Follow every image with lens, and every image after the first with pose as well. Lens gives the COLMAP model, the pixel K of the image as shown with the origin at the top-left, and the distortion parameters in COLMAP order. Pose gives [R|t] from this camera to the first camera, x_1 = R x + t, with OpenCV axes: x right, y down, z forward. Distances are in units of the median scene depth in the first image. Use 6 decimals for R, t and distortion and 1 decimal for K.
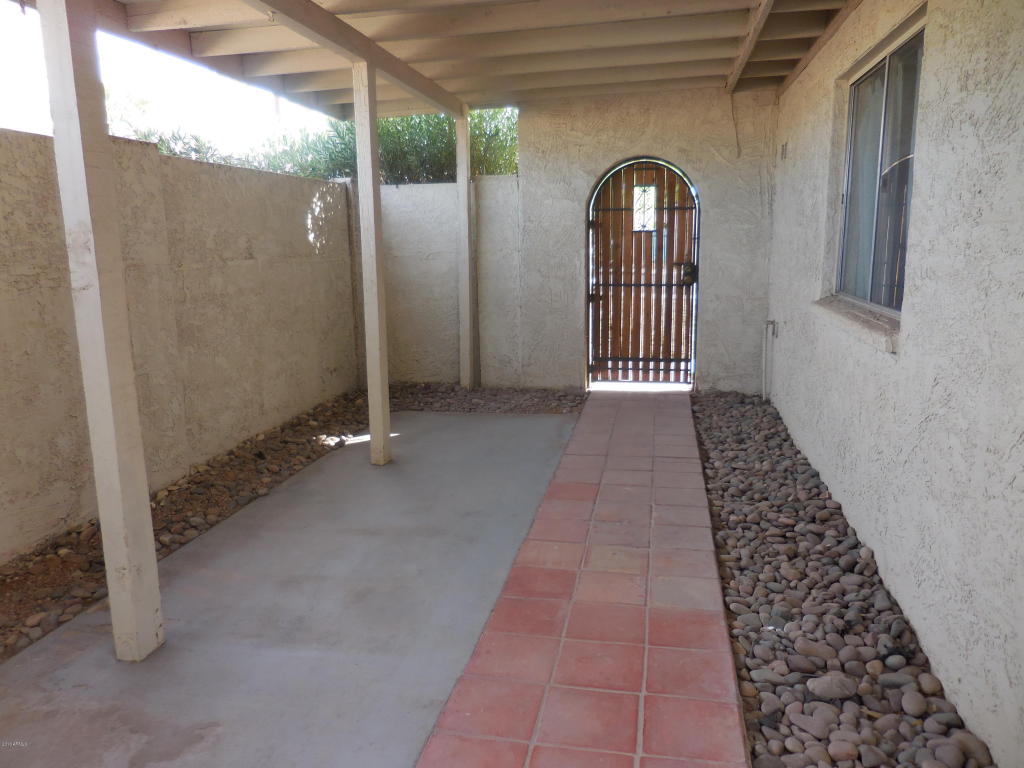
lens RADIAL K [[758.4, 0, 512.0], [0, 758.4, 384.0], [0, 0, 1]] dist [-0.000420, -0.000161]
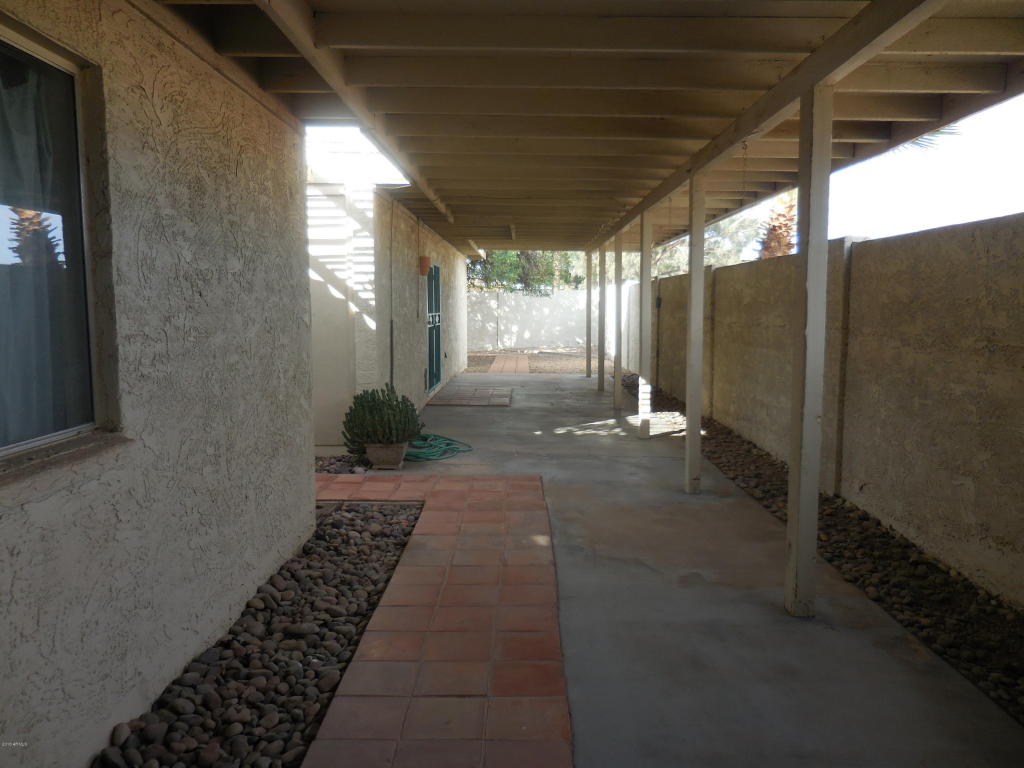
lens RADIAL K [[758.4, 0, 512.0], [0, 758.4, 384.0], [0, 0, 1]] dist [-0.000420, -0.000161]
pose [[-0.981963, 0.035992, -0.185618, 0.223803], [-0.019317, 0.957481, 0.287850, -0.372912], [0.188086, 0.286244, -0.939515, 1.807727]]
